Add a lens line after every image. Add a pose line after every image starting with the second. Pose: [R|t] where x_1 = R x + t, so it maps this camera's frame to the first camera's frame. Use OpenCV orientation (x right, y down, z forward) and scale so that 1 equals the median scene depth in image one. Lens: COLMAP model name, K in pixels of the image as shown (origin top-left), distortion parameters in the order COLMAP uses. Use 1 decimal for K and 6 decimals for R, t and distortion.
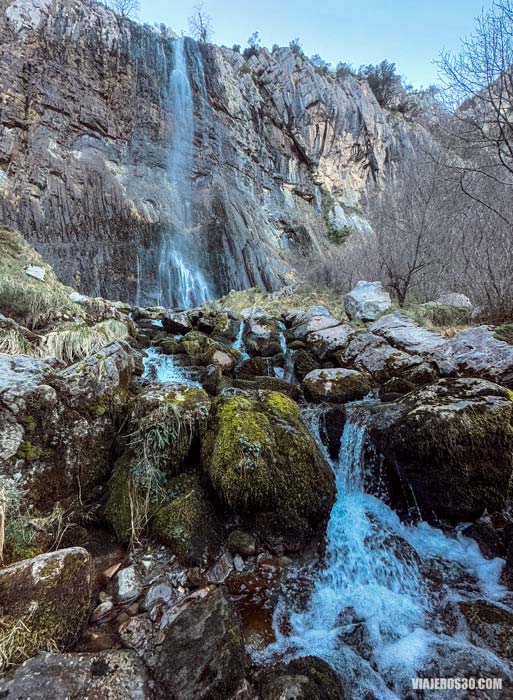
lens RADIAL K [[281.2, 0, 256.5], [0, 281.2, 350.0], [0, 0, 1]] dist [0.000402, 0.000128]
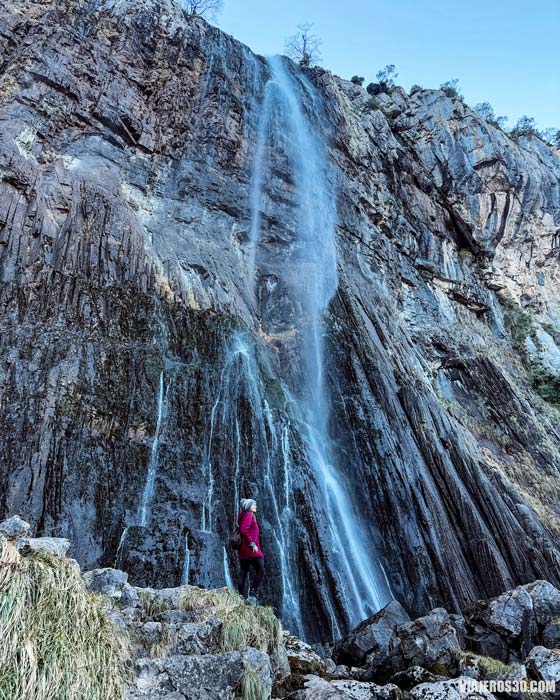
lens RADIAL K [[526.1, 0, 280.0], [0, 526.1, 350.0], [0, 0, 1]] dist [0.089619, -0.117592]
pose [[0.993518, 0.109114, -0.031879, -0.143400], [-0.112578, 0.905564, -0.408998, -0.055817], [-0.015759, 0.409936, 0.911978, 0.195957]]
